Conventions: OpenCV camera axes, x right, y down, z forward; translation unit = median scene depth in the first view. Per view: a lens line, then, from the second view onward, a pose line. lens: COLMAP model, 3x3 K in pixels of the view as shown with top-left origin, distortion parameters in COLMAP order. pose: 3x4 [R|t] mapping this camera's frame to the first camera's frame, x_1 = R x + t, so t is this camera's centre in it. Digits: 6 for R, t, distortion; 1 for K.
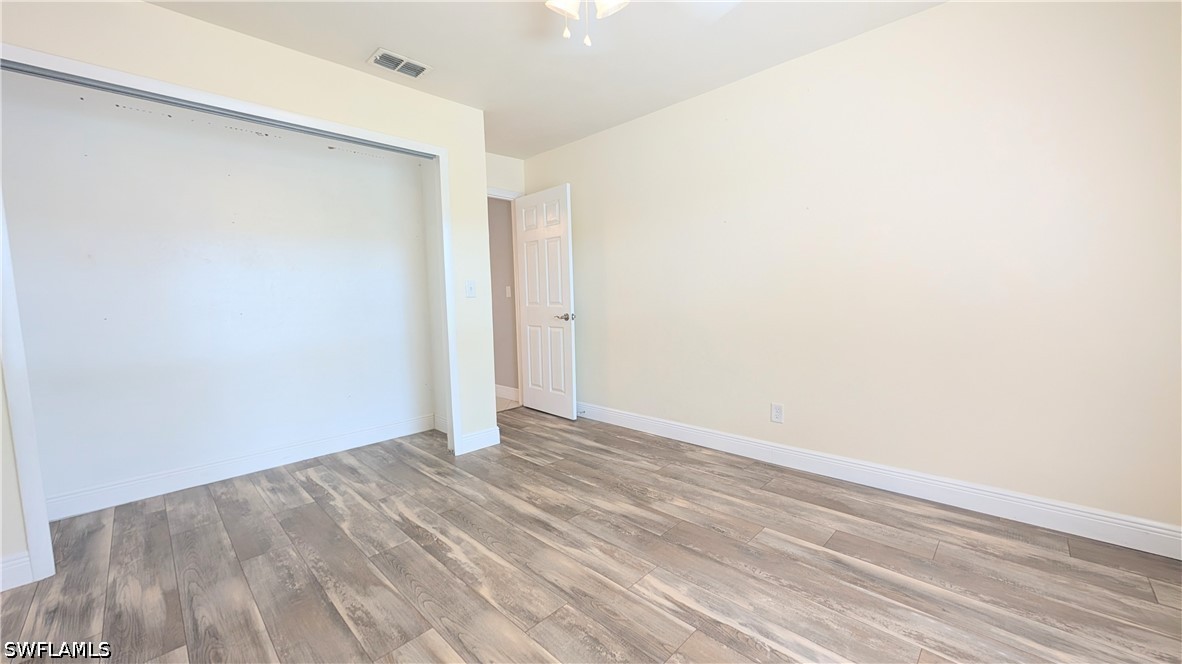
lens RADIAL K [[445.9, 0, 591.0], [0, 445.9, 332.0], [0, 0, 1]] dist [-0.001867, -0.000054]
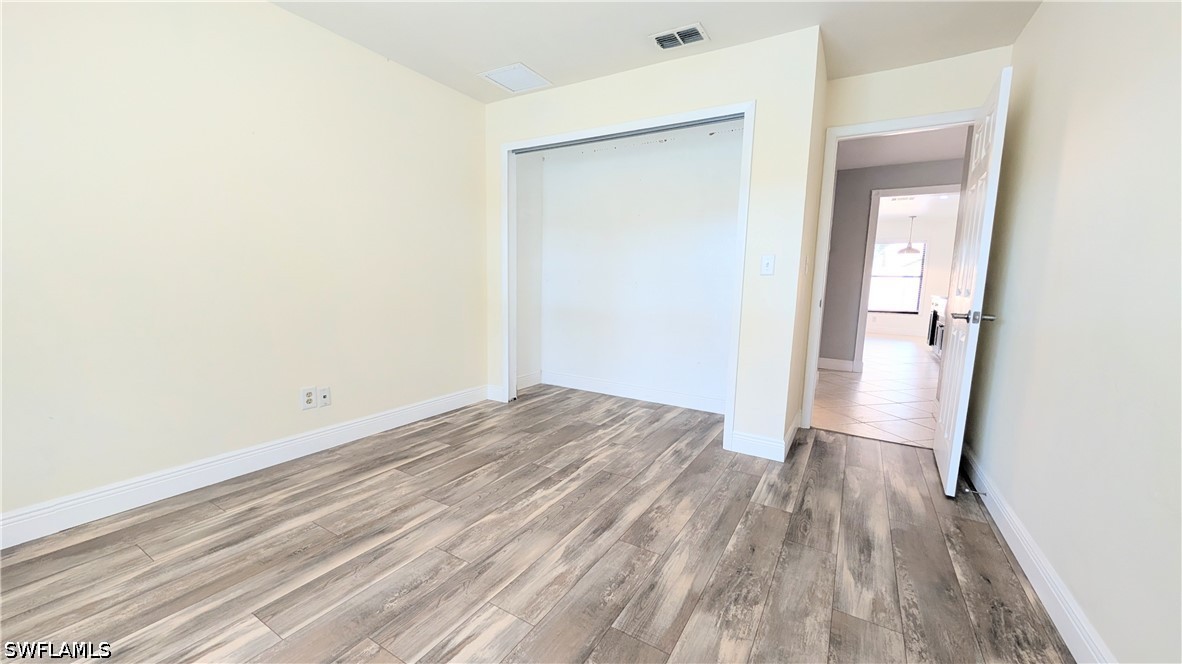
lens RADIAL K [[445.9, 0, 591.0], [0, 445.9, 332.0], [0, 0, 1]] dist [-0.001867, -0.000054]
pose [[0.232246, 0.147509, -0.961407, 0.606034], [-0.107660, 0.986258, 0.125314, -0.054897], [0.966680, 0.074401, 0.244936, 0.636472]]
